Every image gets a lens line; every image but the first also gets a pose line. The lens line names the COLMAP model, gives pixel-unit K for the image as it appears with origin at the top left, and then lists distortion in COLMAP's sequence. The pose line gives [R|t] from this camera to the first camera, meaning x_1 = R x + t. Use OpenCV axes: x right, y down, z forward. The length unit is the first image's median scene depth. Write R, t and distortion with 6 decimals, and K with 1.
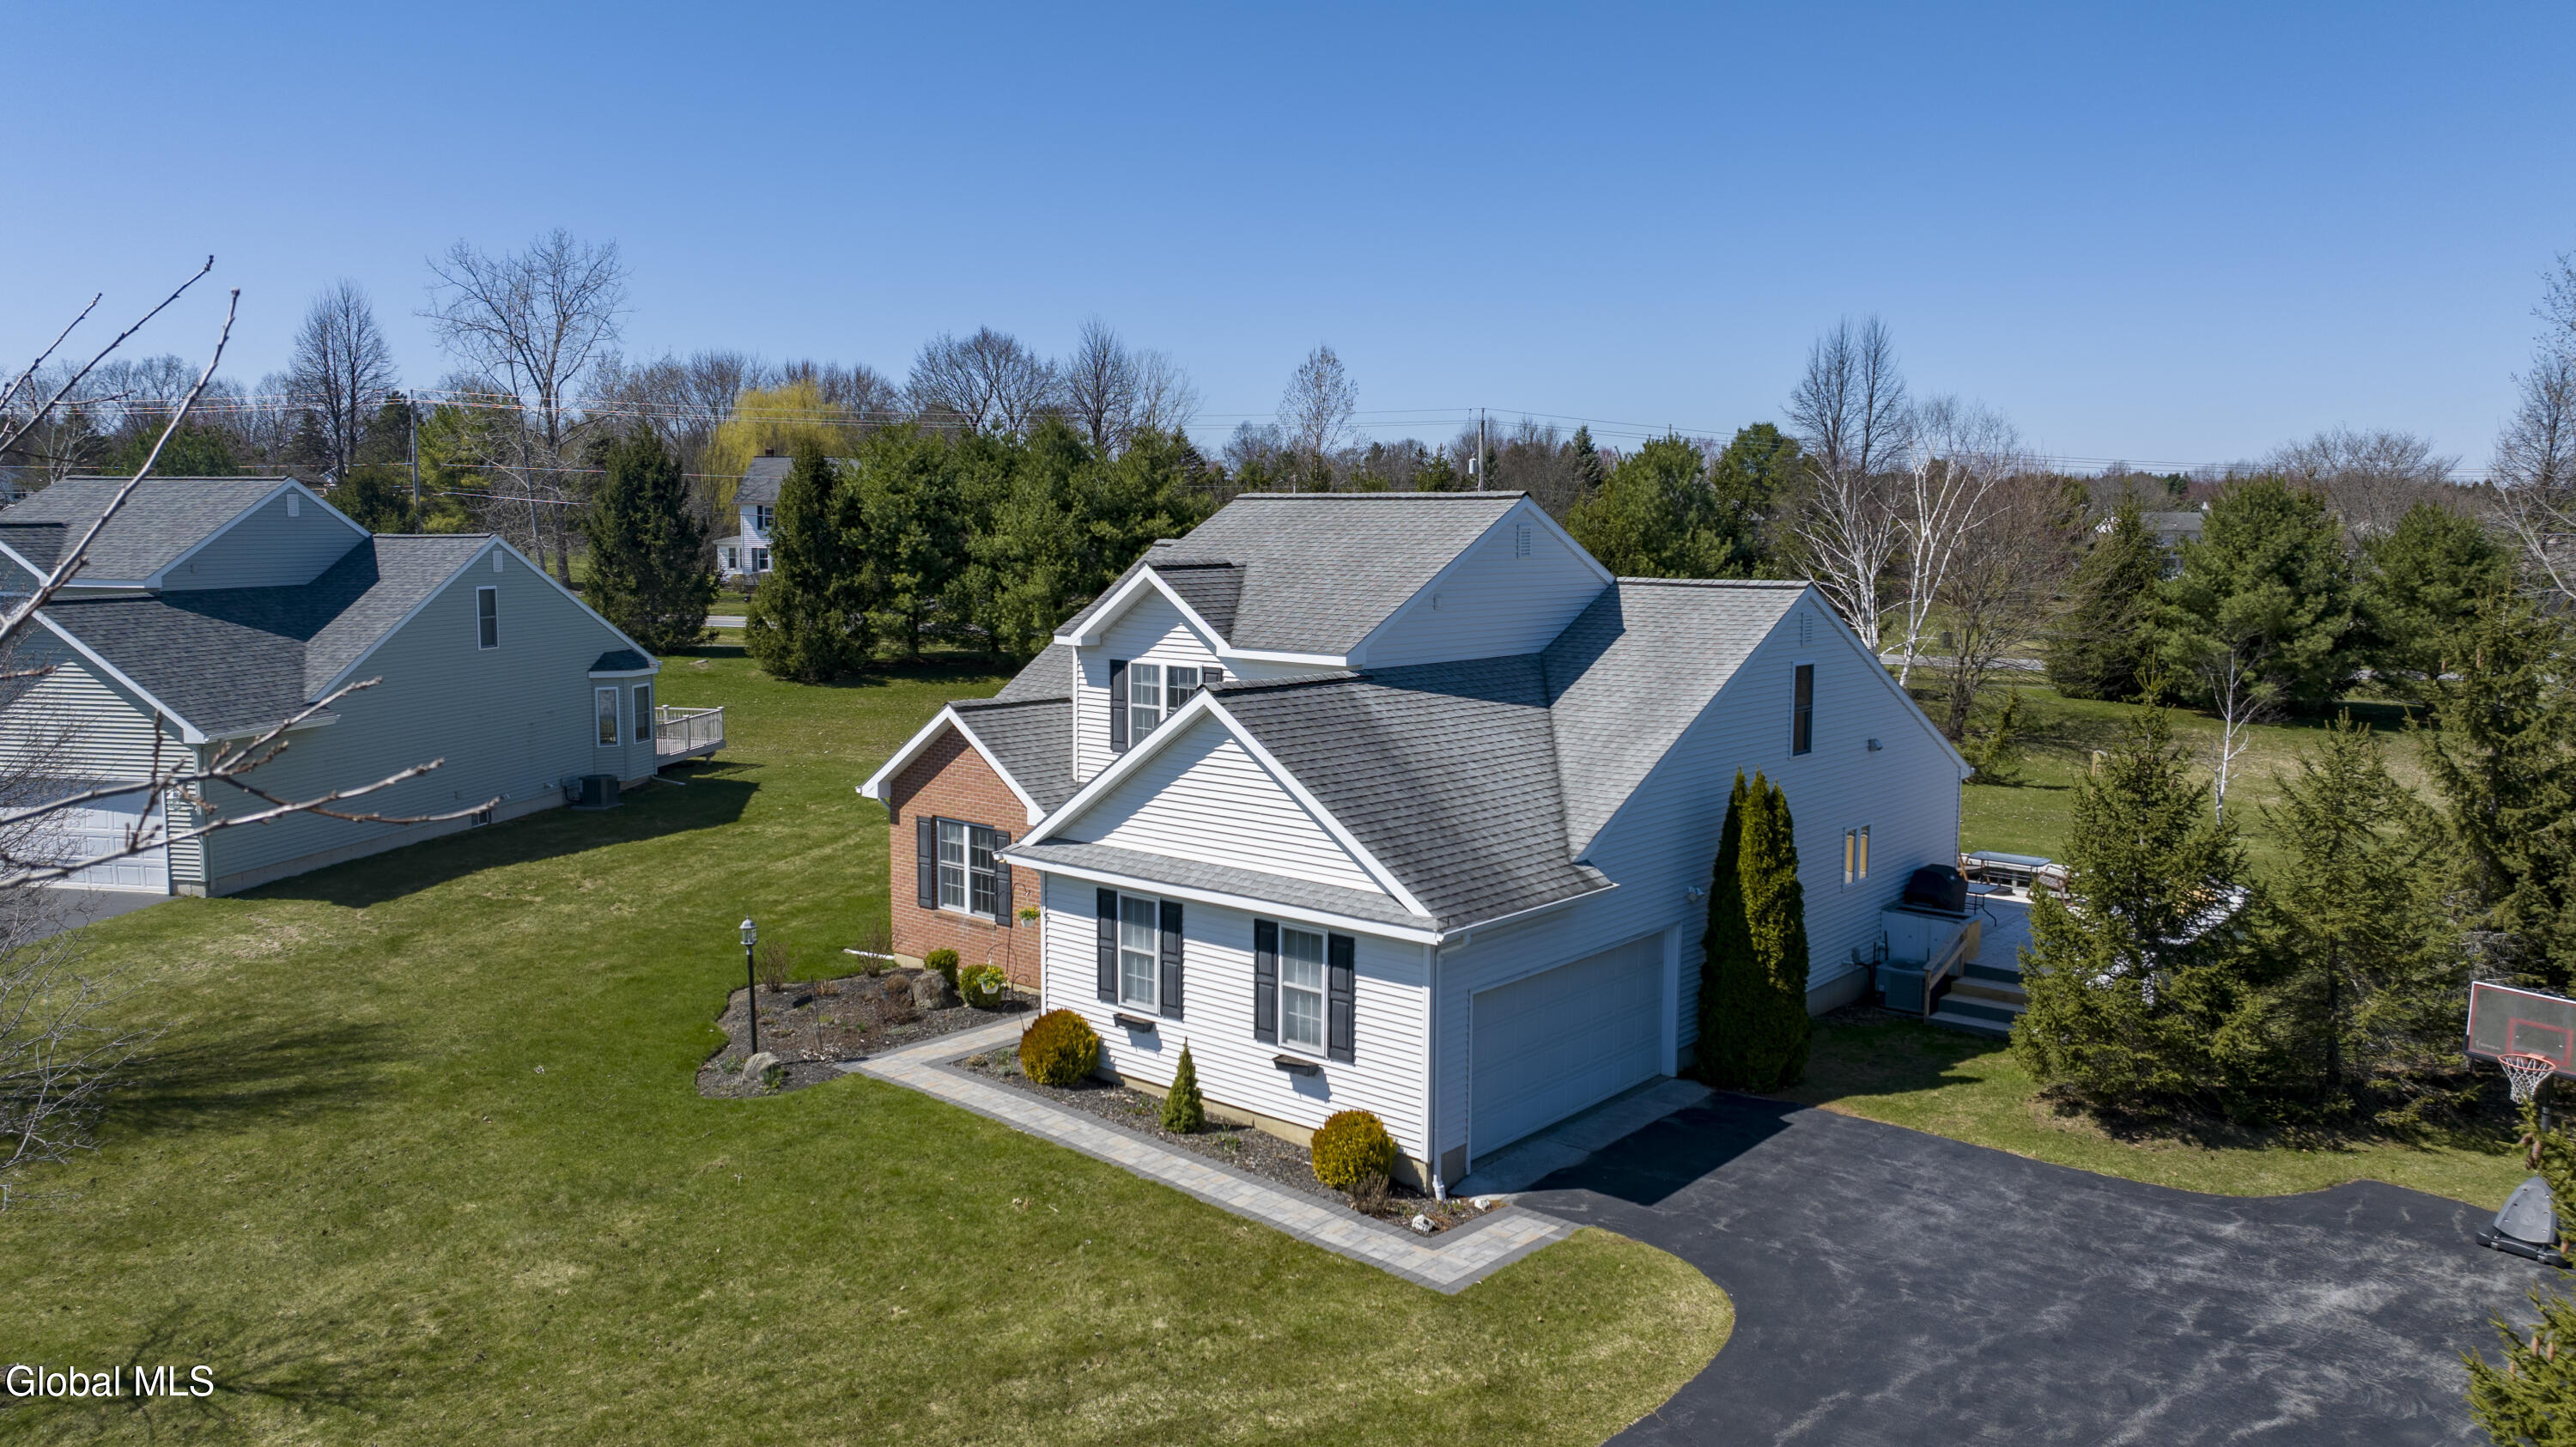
lens RADIAL K [[1805.0, 0, 1288.4], [0, 1805.0, 727.3], [0, 0, 1]] dist [-0.023428, 0.000533]
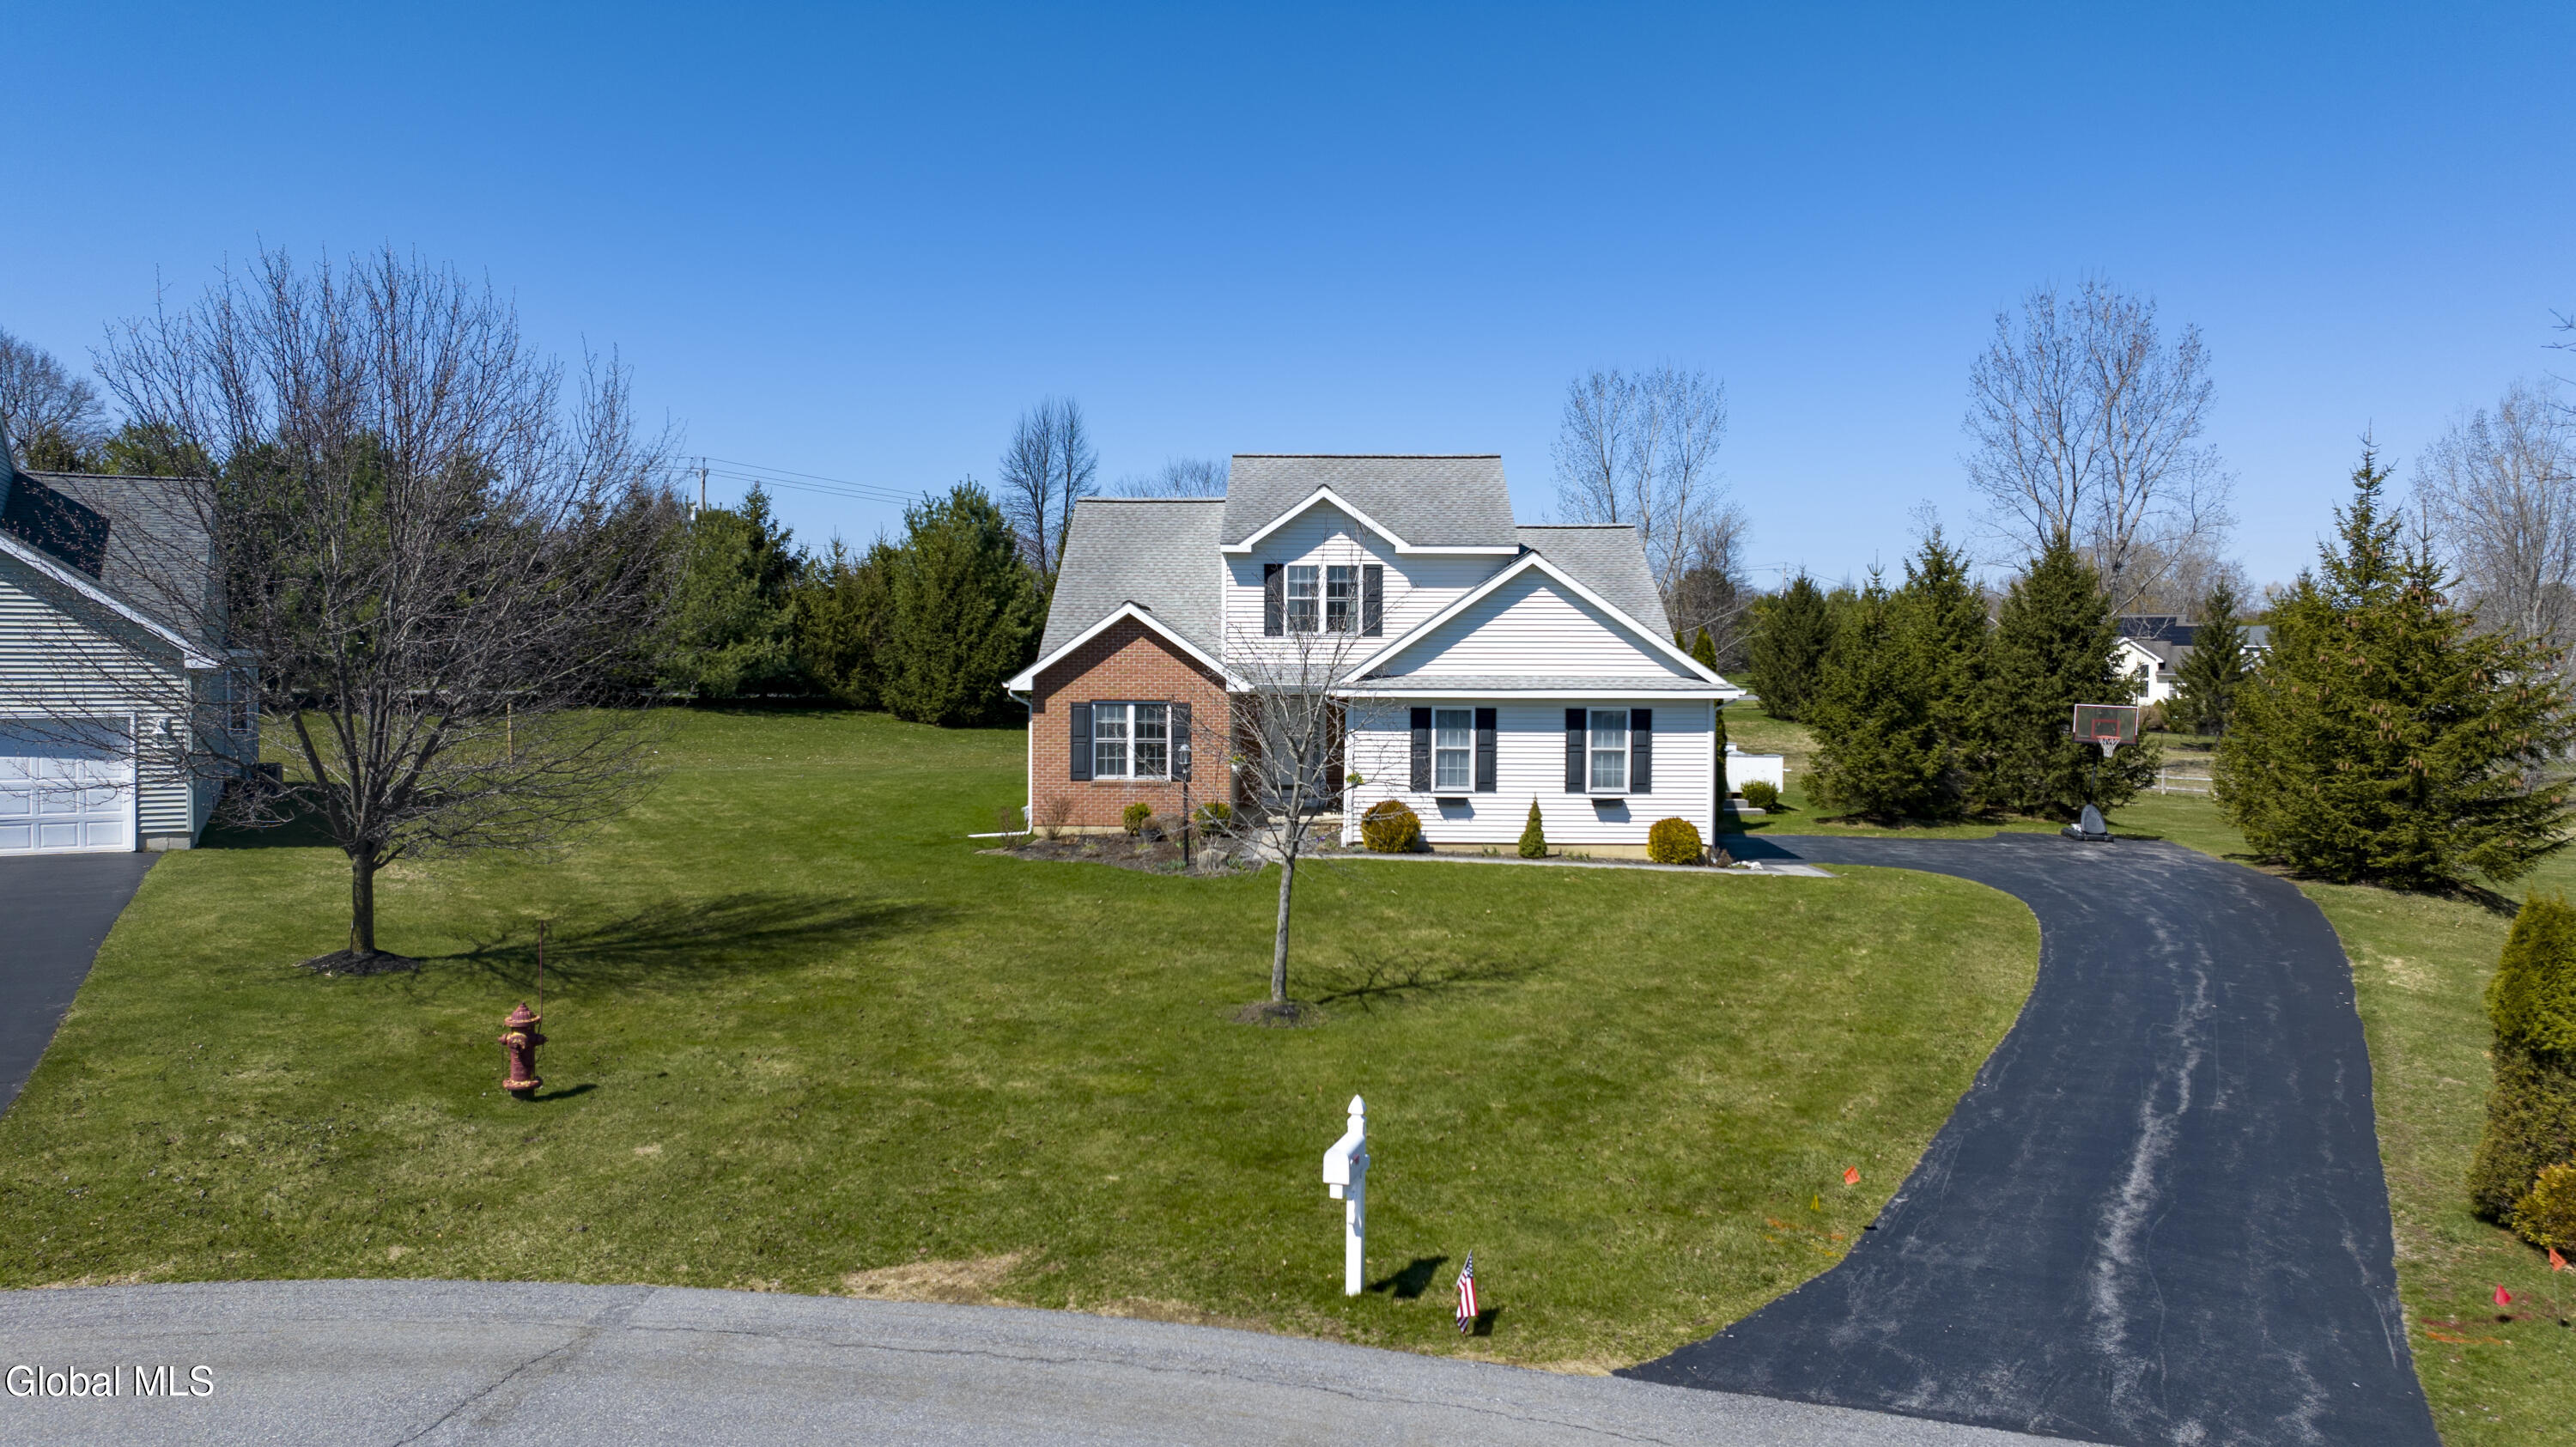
lens RADIAL K [[1805.0, 0, 1282.0], [0, 1805.0, 719.8], [0, 0, 1]] dist [-0.023428, 0.000533]
pose [[0.787405, -0.026591, 0.615862, -1.034925], [0.069706, 0.996502, -0.046097, 0.156221], [-0.612482, 0.079227, 0.786504, -0.015580]]
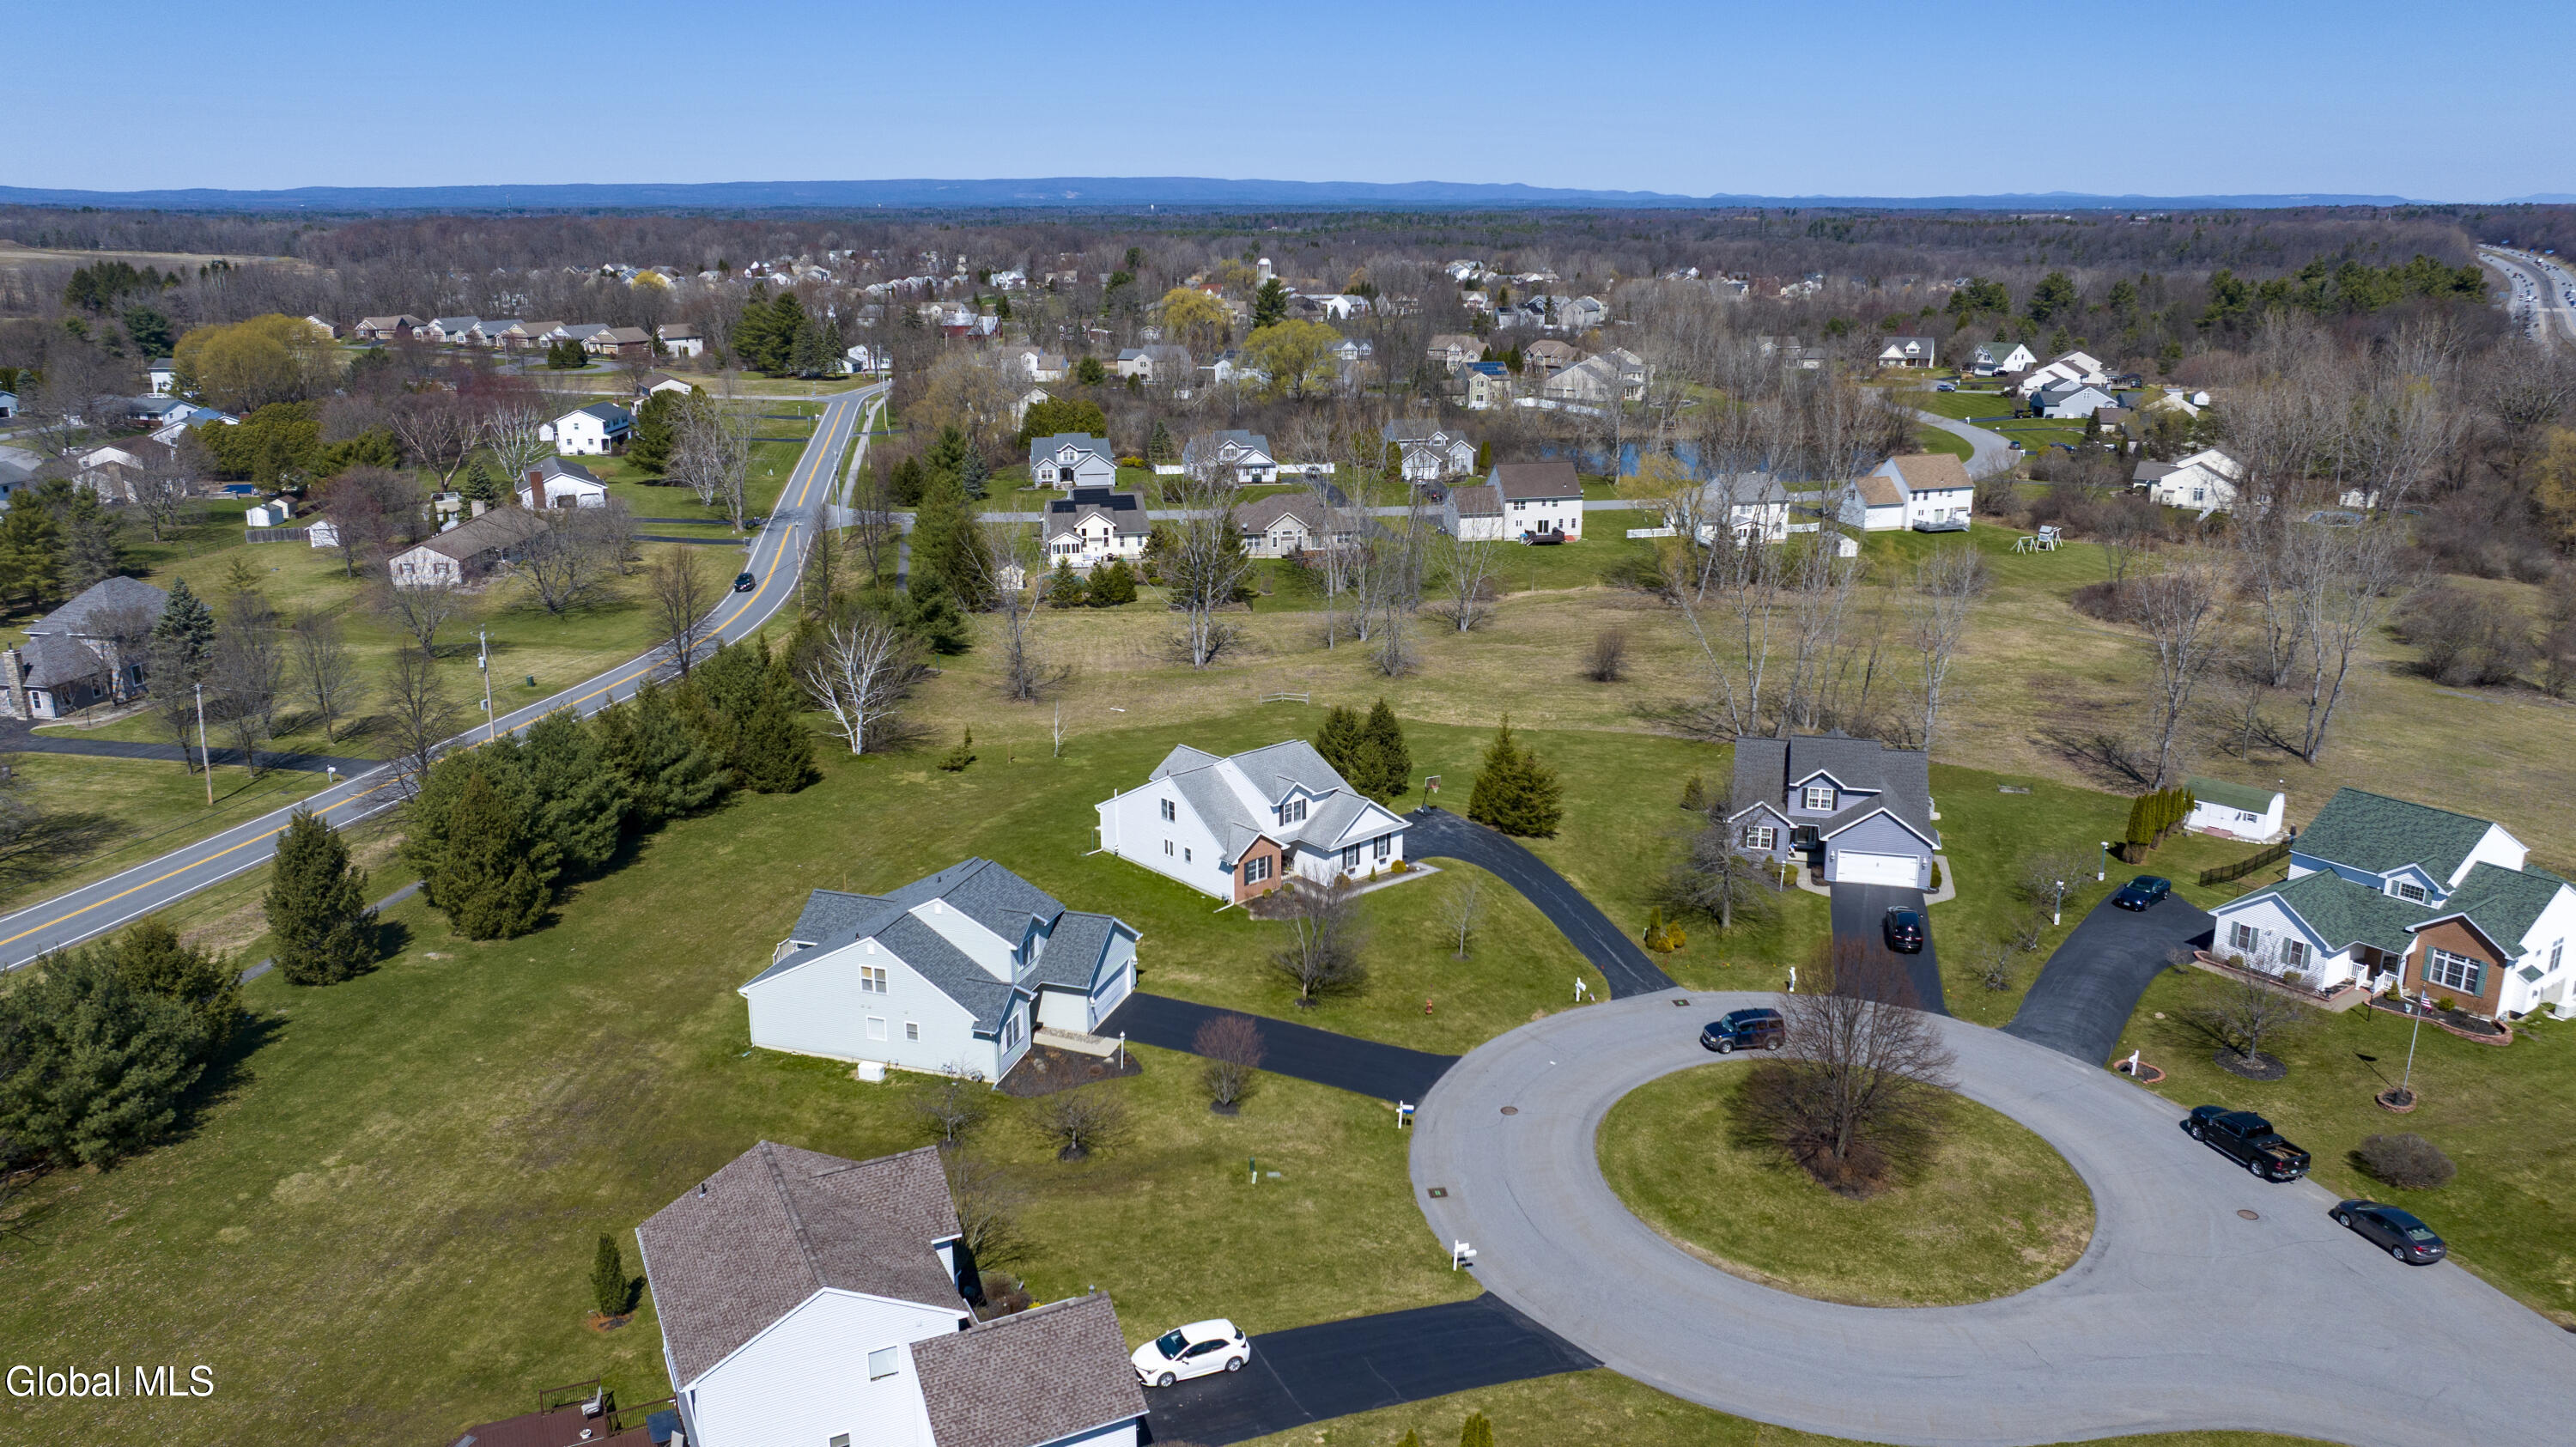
lens RADIAL K [[1805.0, 0, 1288.9], [0, 1805.0, 723.4], [0, 0, 1]] dist [-0.023428, 0.000533]
pose [[0.177675, -0.300977, 0.936934, -4.830457], [0.118040, 0.951726, 0.283344, -1.718394], [-0.976984, 0.060253, 0.204625, 0.087010]]
